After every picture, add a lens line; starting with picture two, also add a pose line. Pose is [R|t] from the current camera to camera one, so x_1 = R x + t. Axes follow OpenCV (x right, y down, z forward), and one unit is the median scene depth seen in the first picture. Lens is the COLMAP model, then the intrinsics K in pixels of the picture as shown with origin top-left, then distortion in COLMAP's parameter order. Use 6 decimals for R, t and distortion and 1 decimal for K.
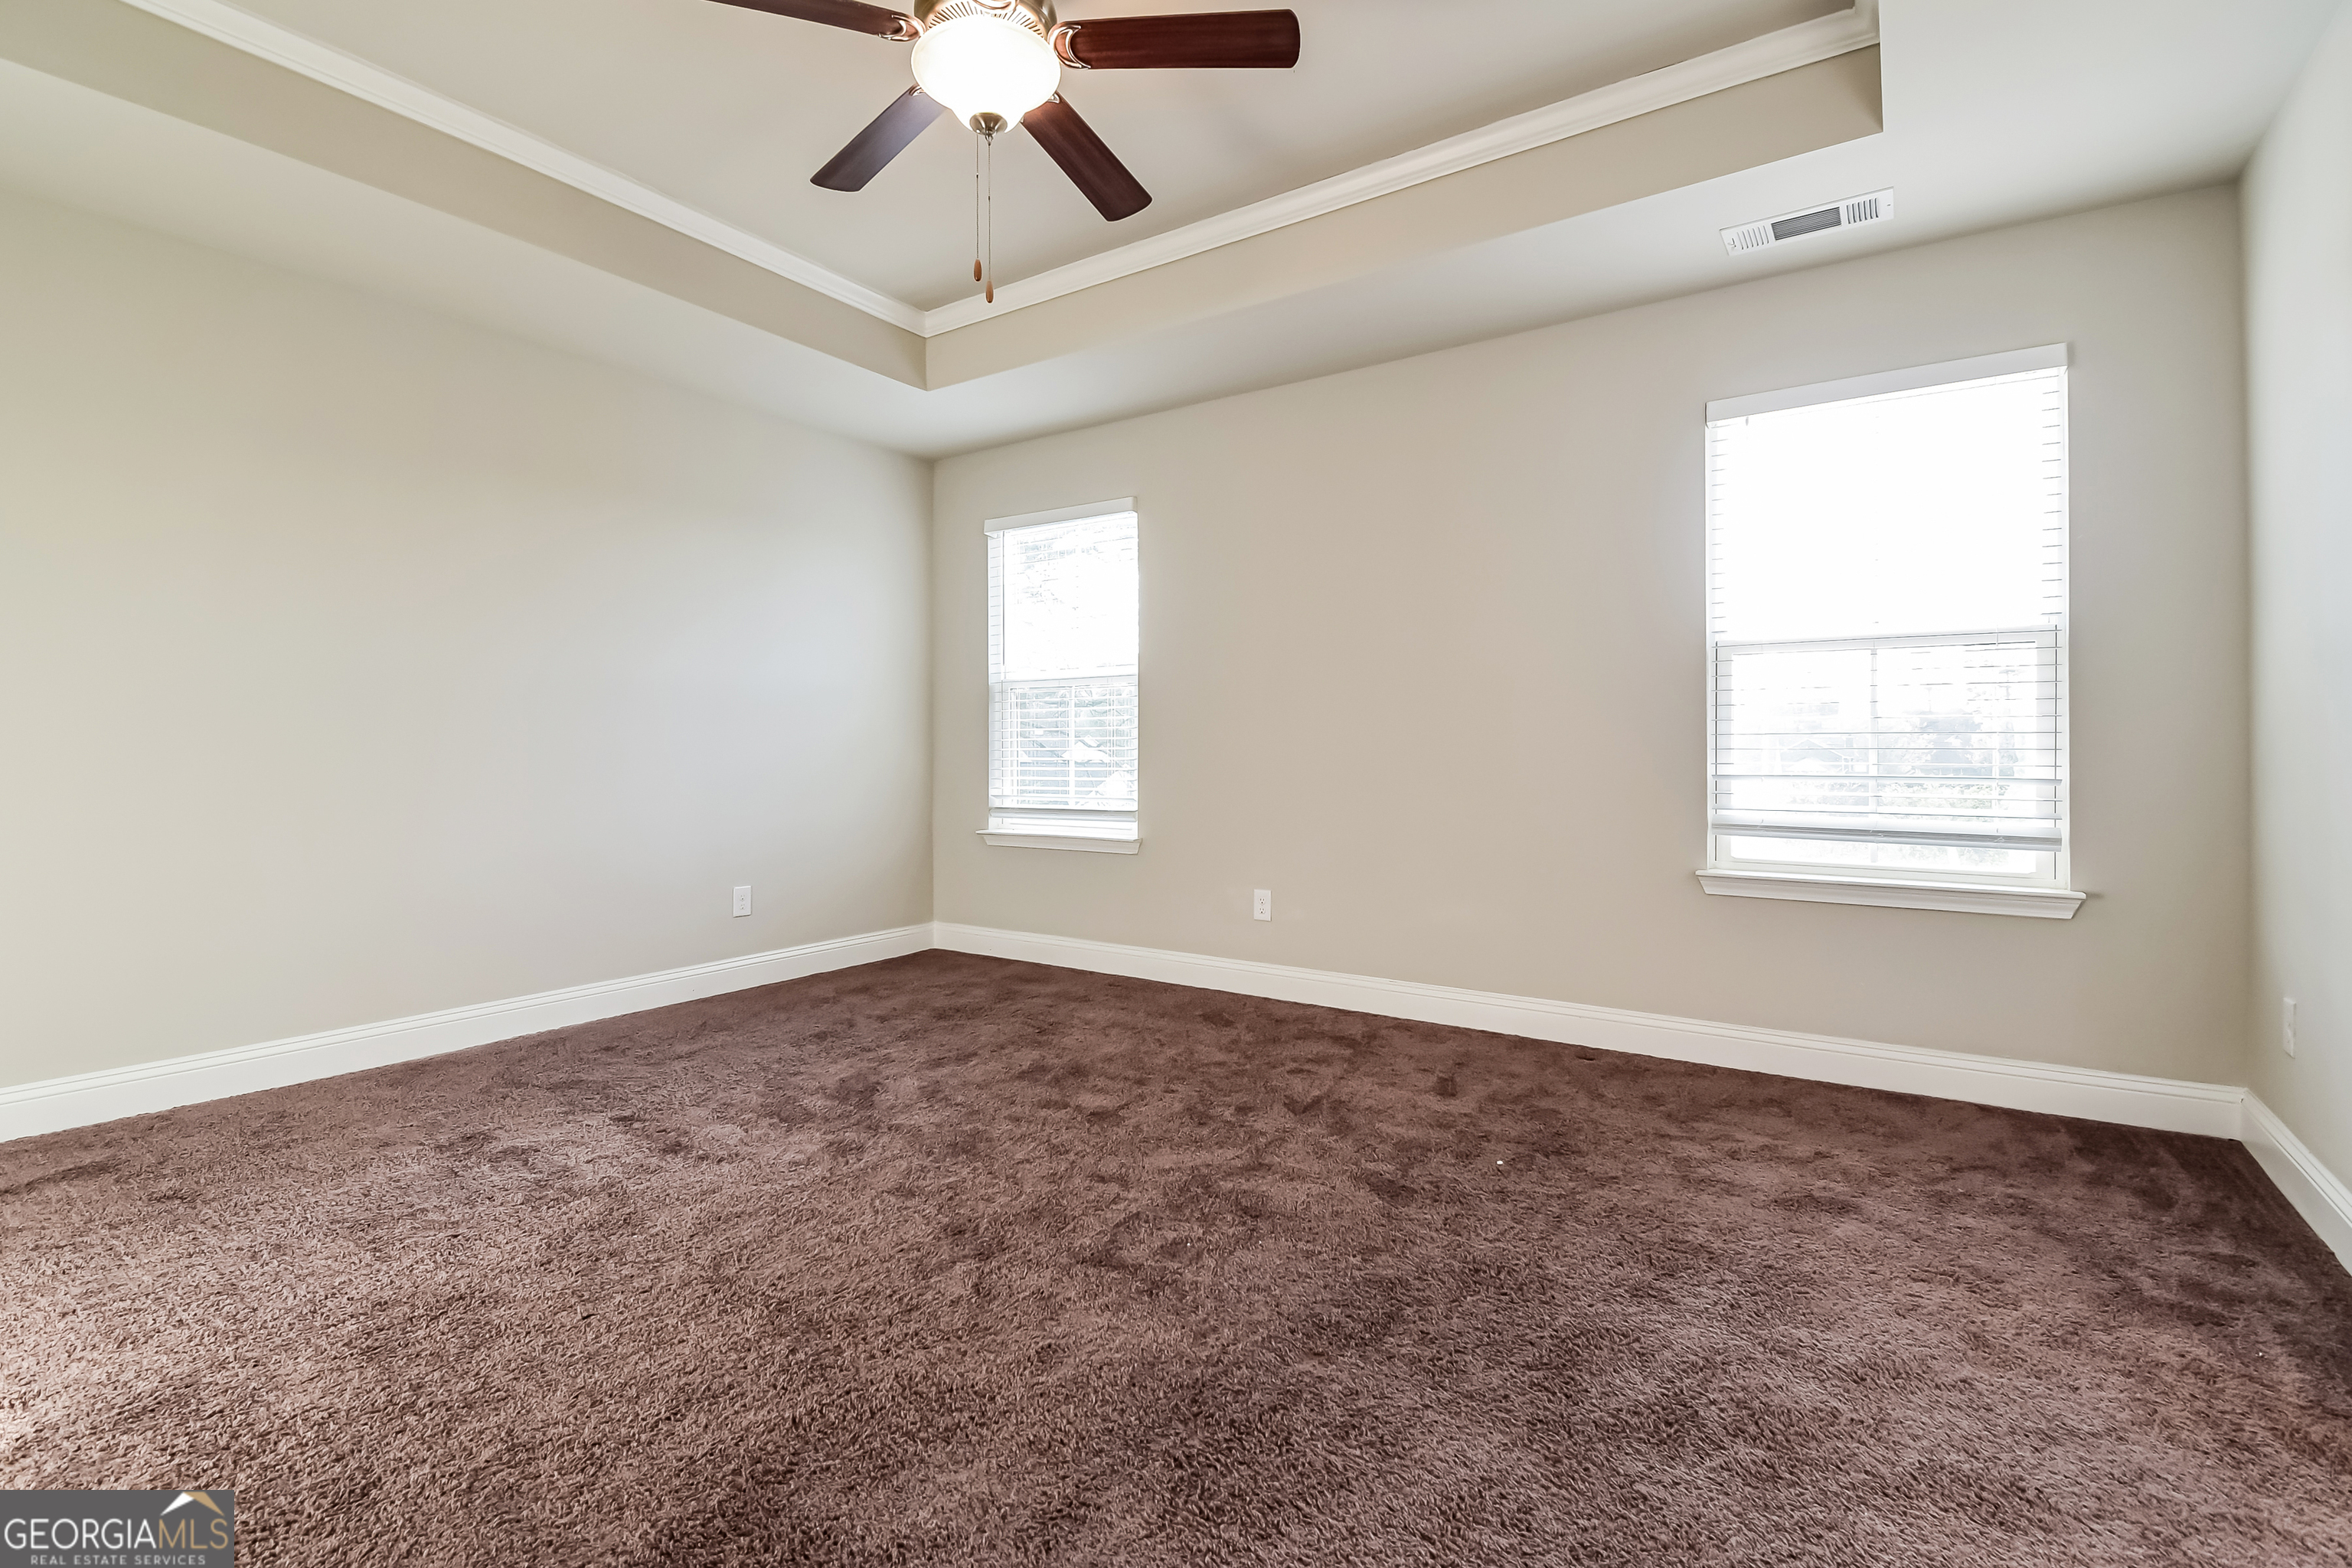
lens RADIAL K [[1045.9, 0, 1167.8], [0, 1045.9, 770.0], [0, 0, 1]] dist [0.002740, -0.000674]
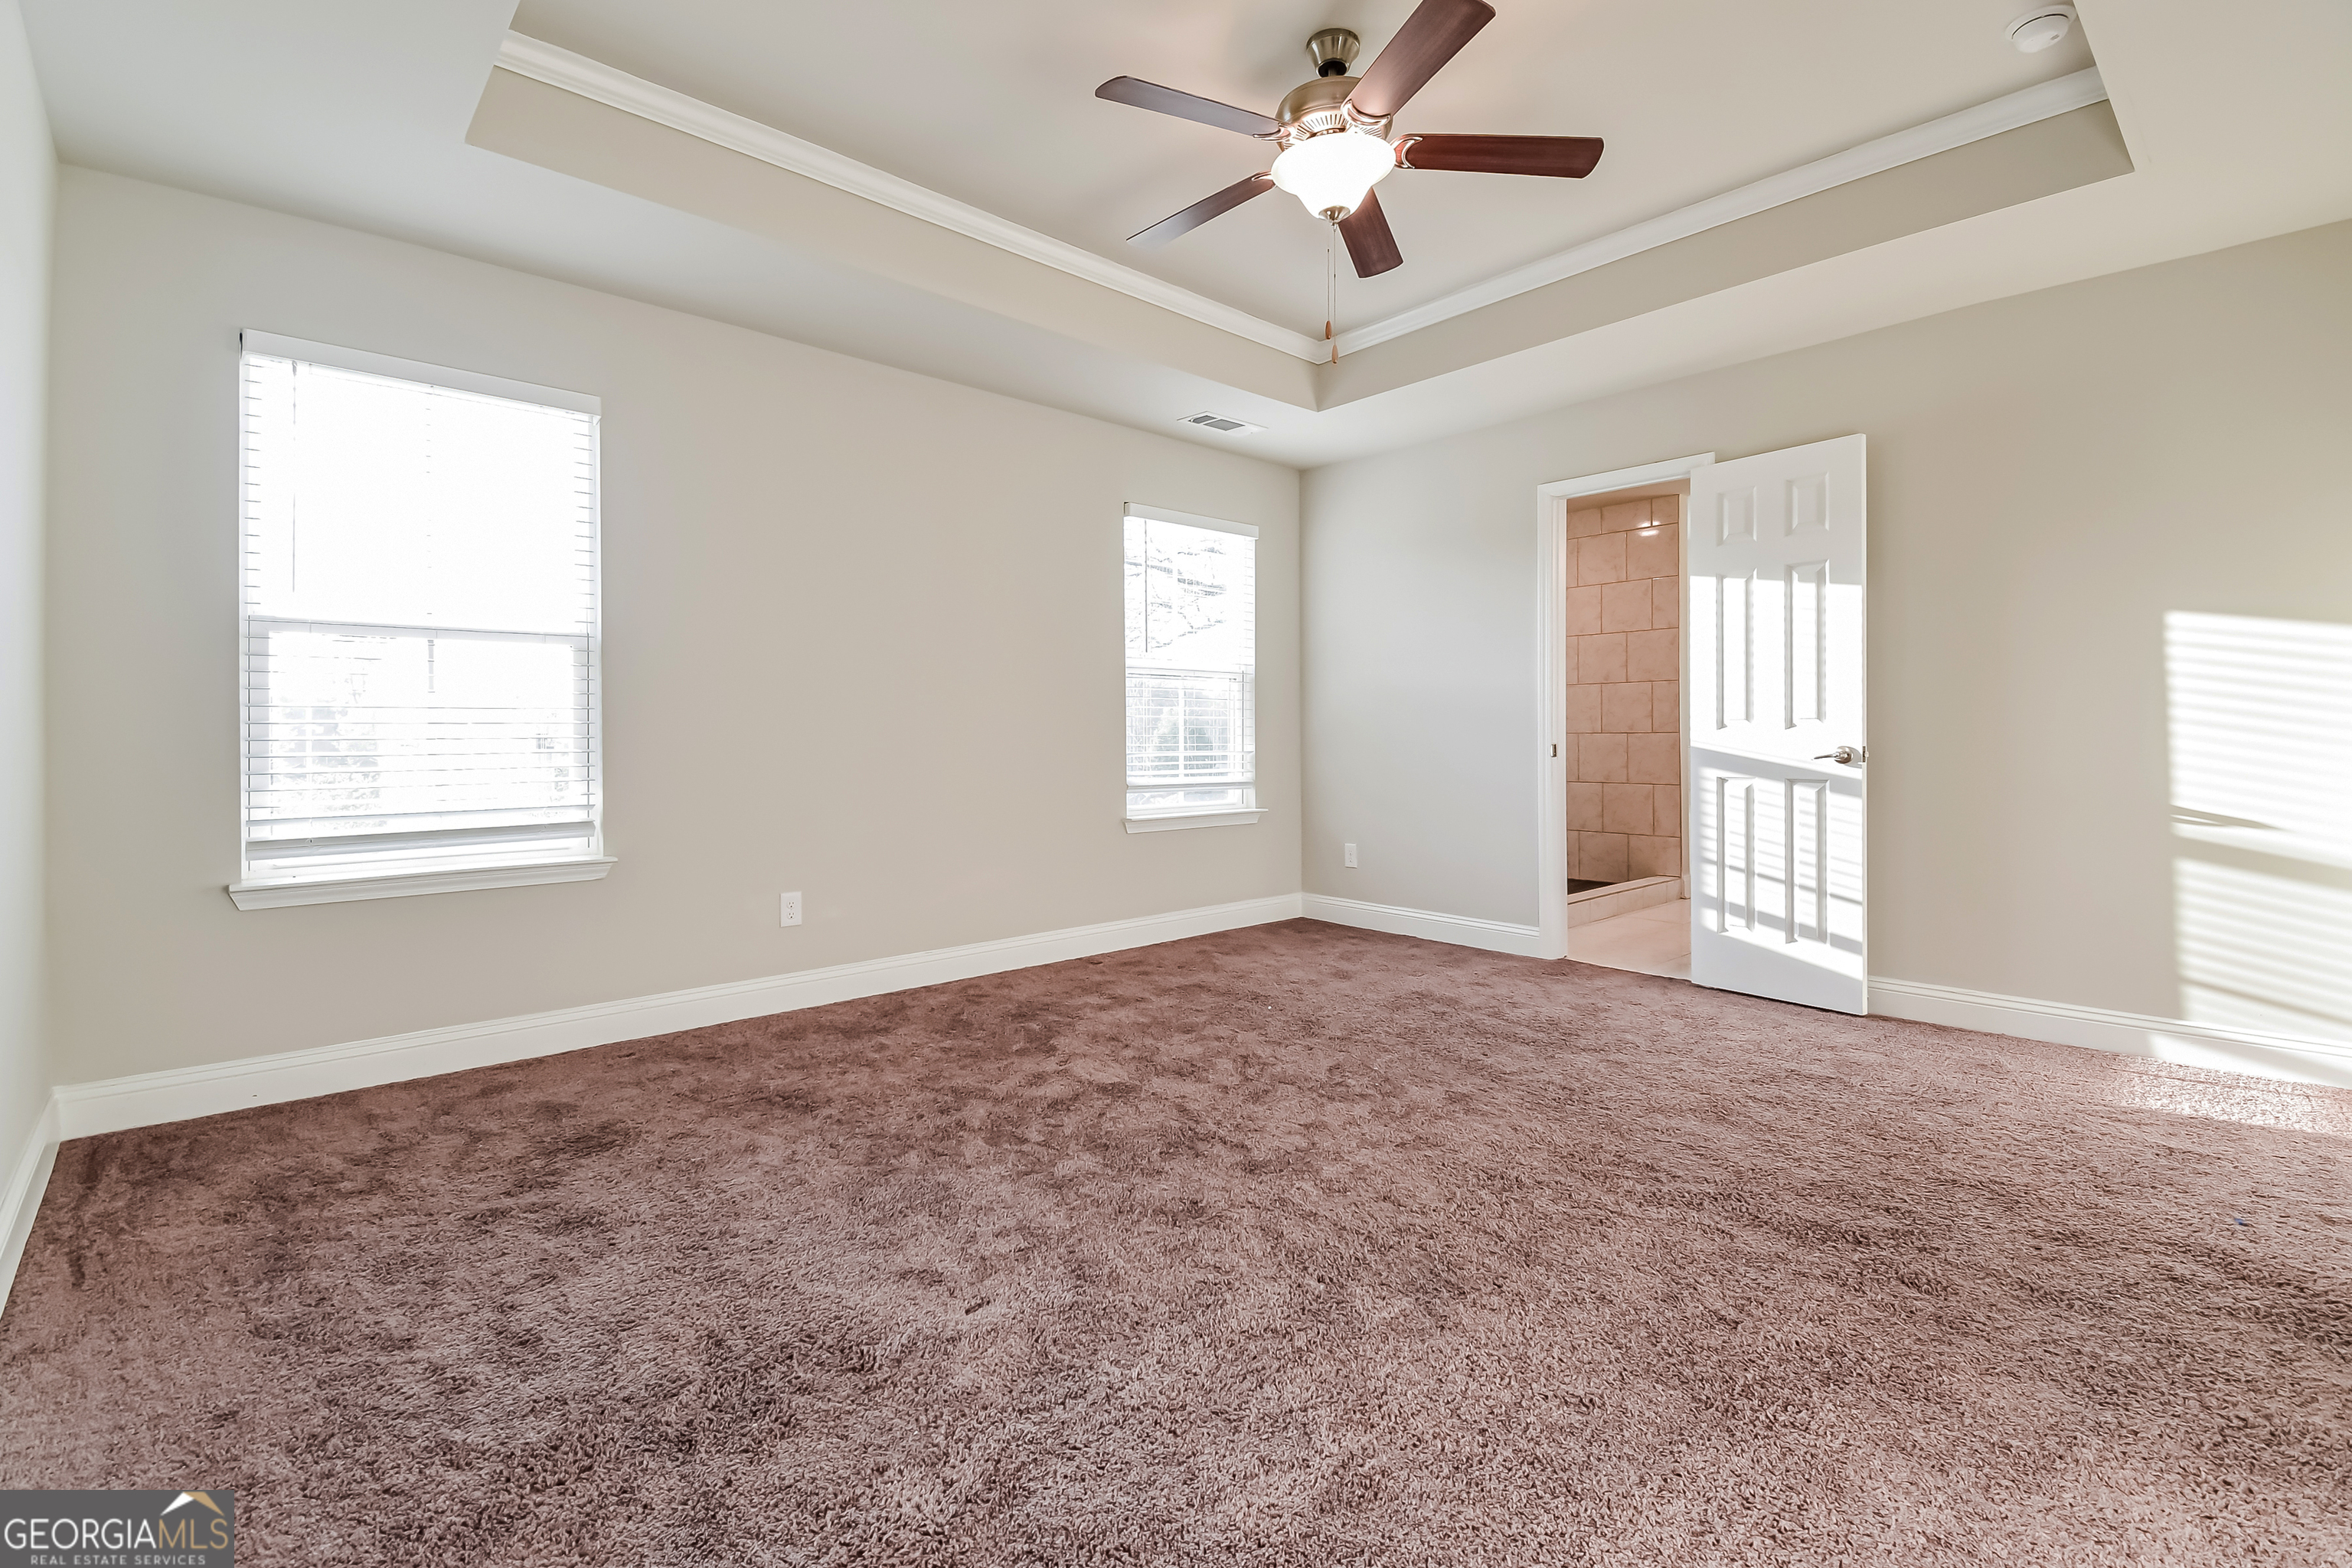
lens RADIAL K [[1045.9, 0, 1168.9], [0, 1045.9, 763.4], [0, 0, 1]] dist [0.002740, -0.000674]
pose [[0.237502, -0.025107, 0.971063, -0.708412], [0.023527, 0.999521, 0.020089, -0.007791], [-0.971102, 0.018075, 0.237979, 0.462475]]
